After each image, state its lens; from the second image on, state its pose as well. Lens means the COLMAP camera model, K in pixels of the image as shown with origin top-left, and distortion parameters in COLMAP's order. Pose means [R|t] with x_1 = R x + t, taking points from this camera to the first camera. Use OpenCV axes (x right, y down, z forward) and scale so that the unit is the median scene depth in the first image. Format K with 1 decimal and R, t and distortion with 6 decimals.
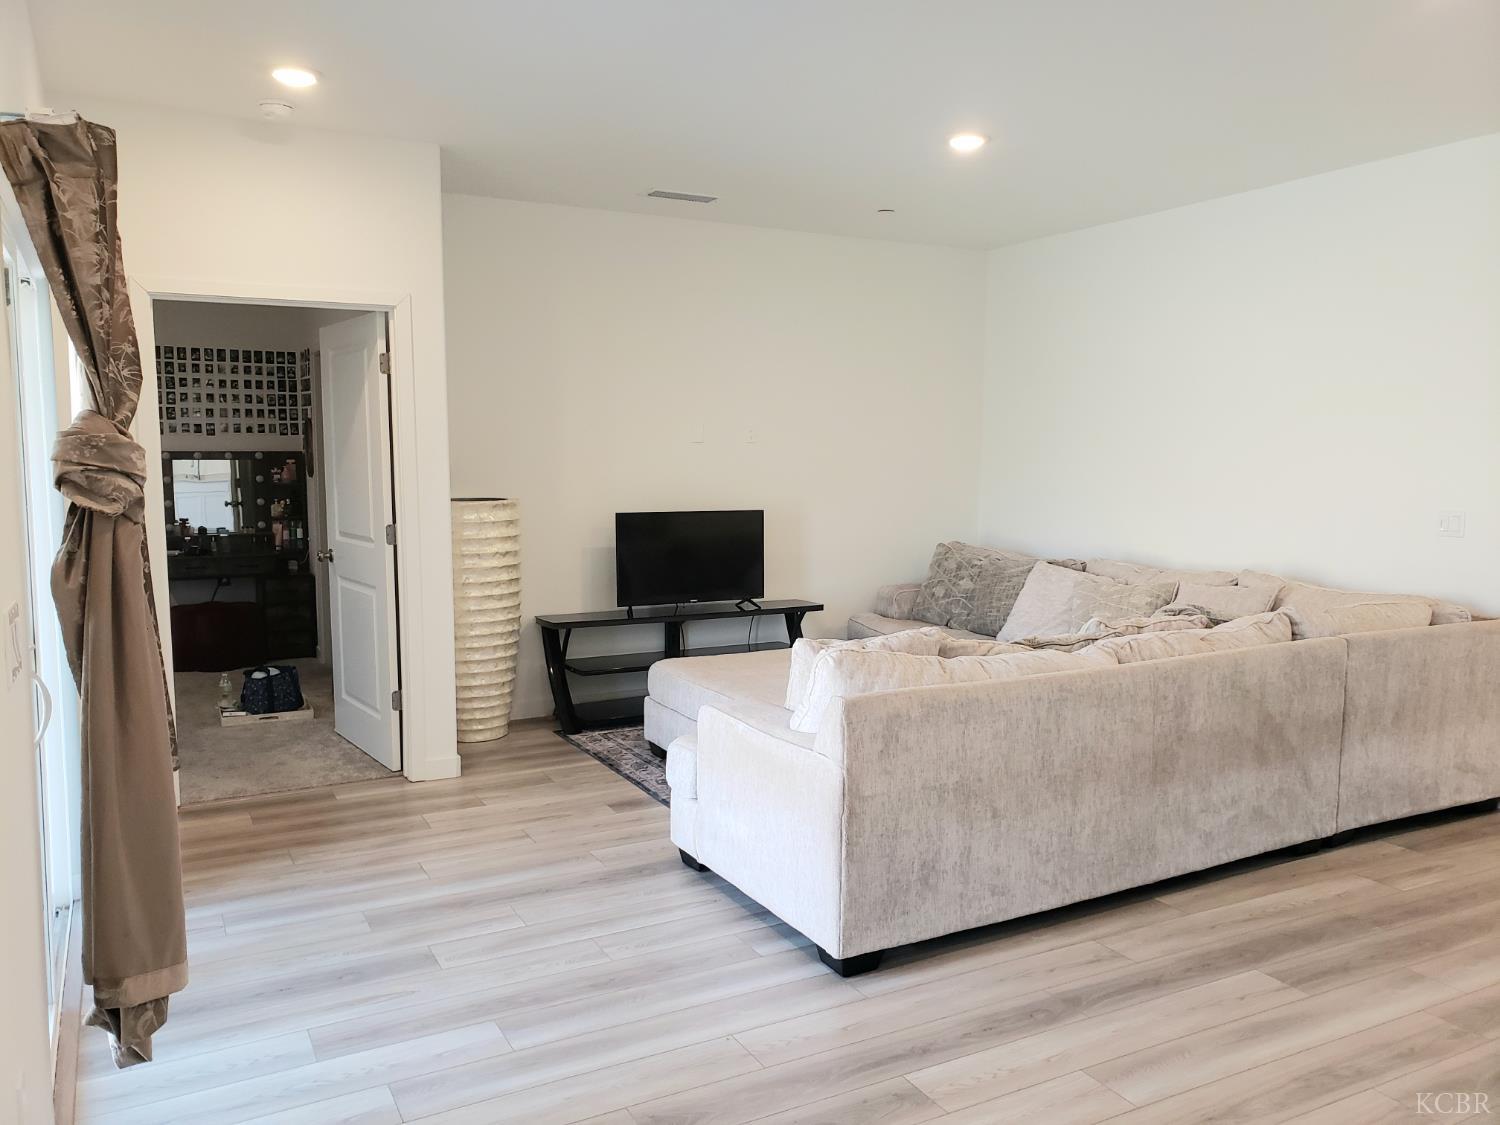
lens RADIAL K [[1167.9, 0, 758.6], [0, 1167.9, 566.8], [0, 0, 1]] dist [0.043985, -0.034913]
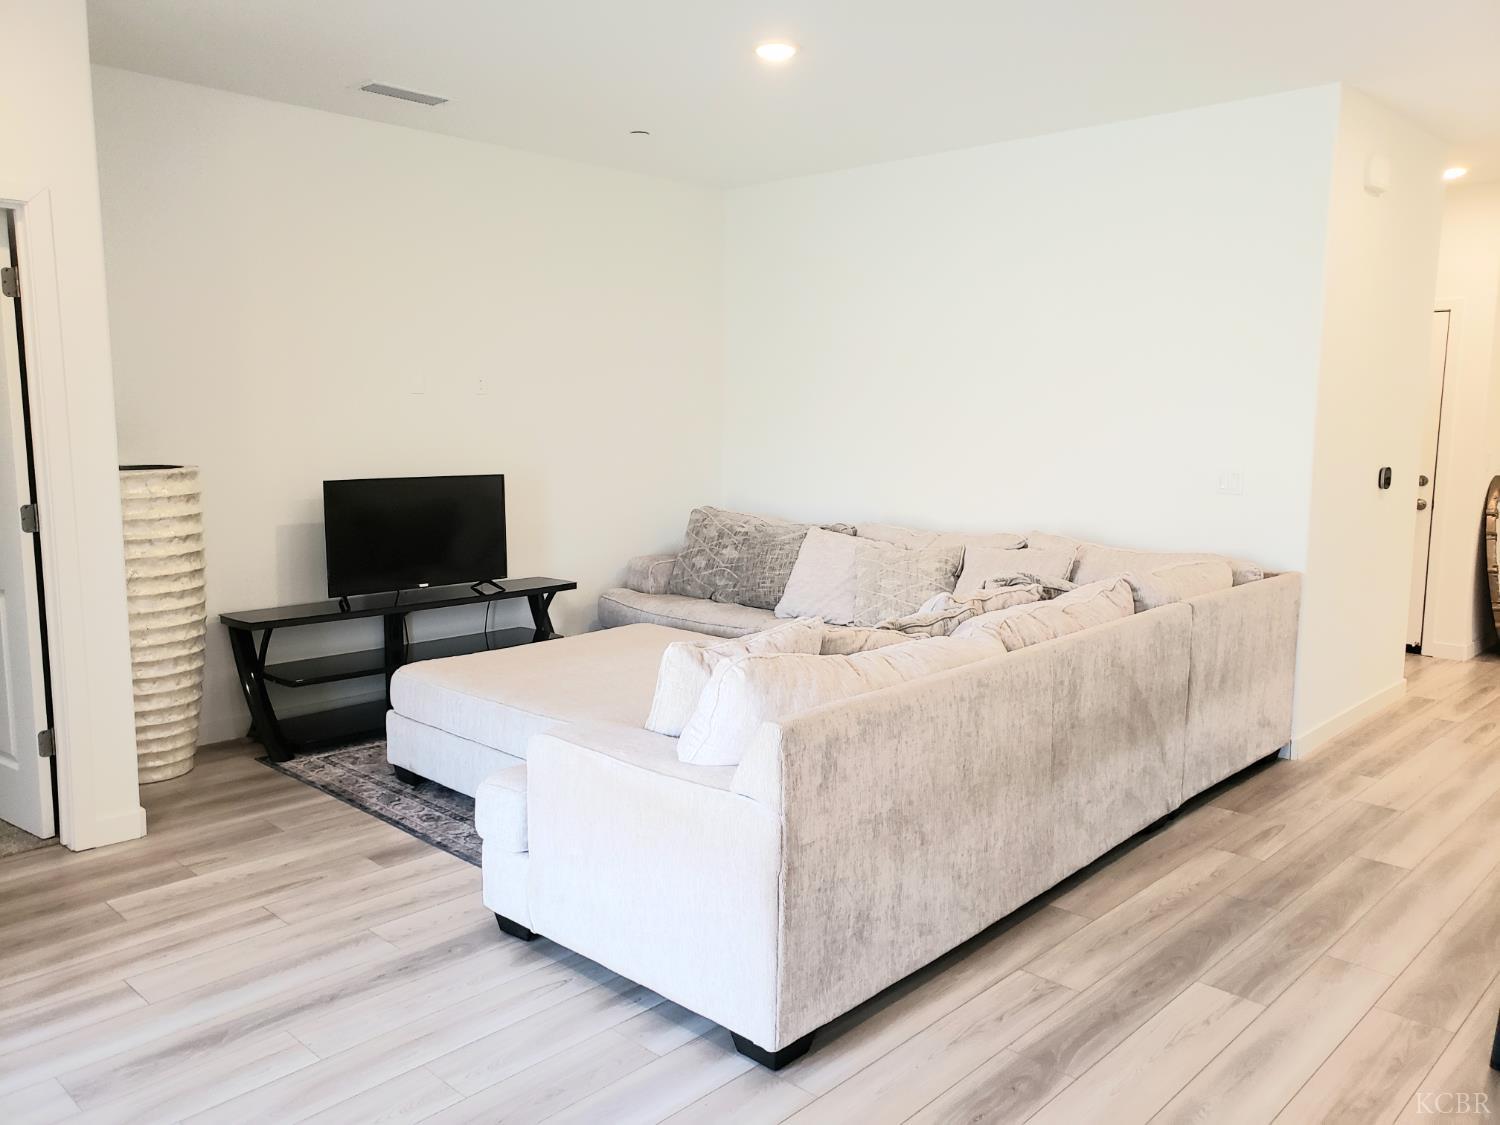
lens RADIAL K [[1167.9, 0, 755.9], [0, 1167.9, 551.3], [0, 0, 1]] dist [0.043985, -0.034913]
pose [[0.951249, -0.034650, 0.306472, -0.130382], [0.027576, 0.999245, 0.027383, -0.017709], [-0.307189, -0.017597, 0.951486, 0.194391]]
